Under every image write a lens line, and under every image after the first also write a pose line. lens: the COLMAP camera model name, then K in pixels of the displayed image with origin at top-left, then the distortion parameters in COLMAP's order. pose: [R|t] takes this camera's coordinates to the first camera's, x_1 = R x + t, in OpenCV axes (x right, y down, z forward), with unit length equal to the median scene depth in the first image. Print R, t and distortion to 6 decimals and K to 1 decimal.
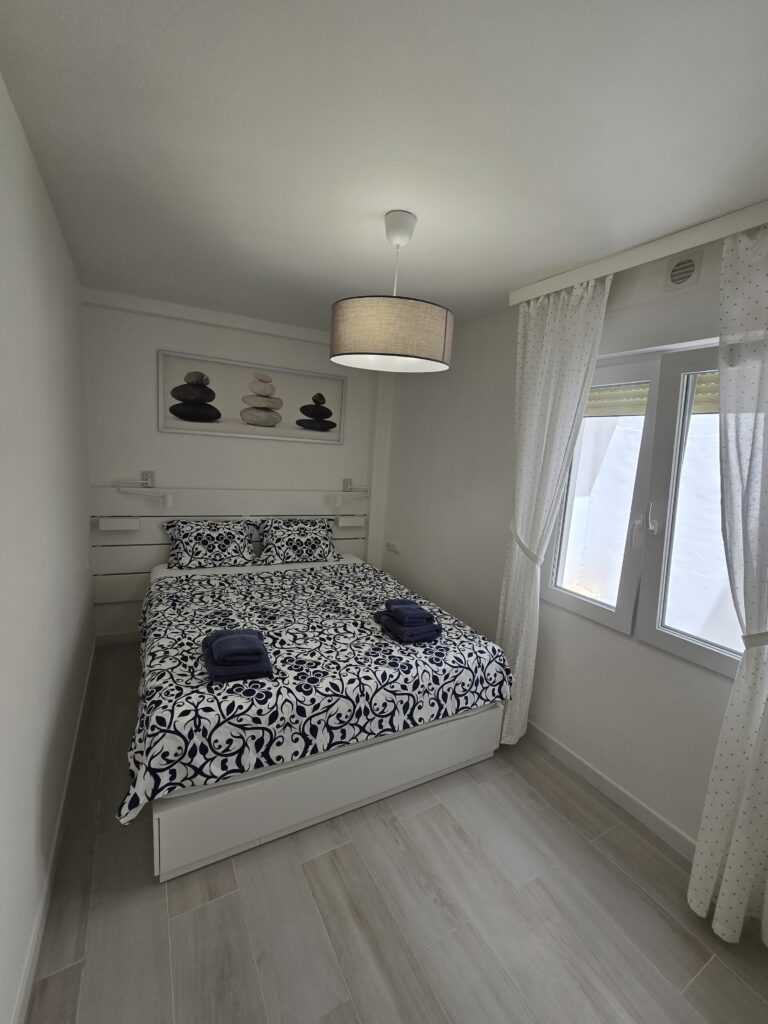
lens RADIAL K [[419.1, 0, 391.7], [0, 419.1, 509.1], [0, 0, 1]] dist [-0.008655, 0.002466]
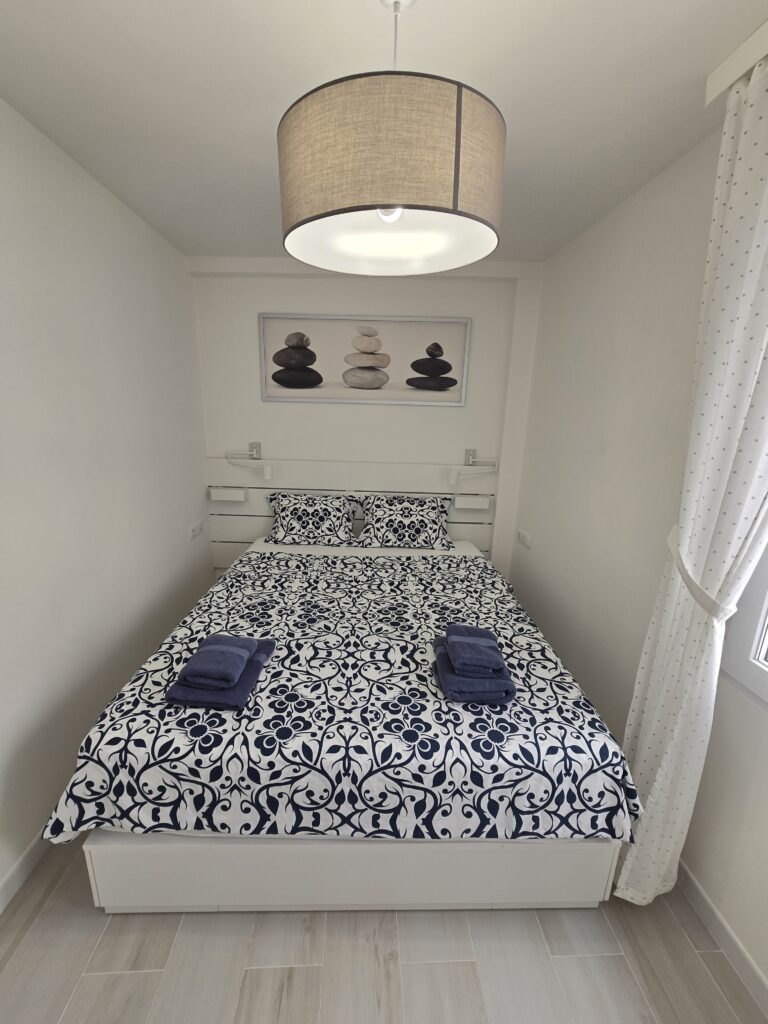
lens RADIAL K [[419.1, 0, 375.6], [0, 419.1, 511.8], [0, 0, 1]] dist [-0.008655, 0.002466]
pose [[0.885295, 0.066998, -0.460178, 0.204228], [-0.030094, 0.995747, 0.087077, -0.031820], [0.464055, -0.063240, 0.883546, 0.360024]]
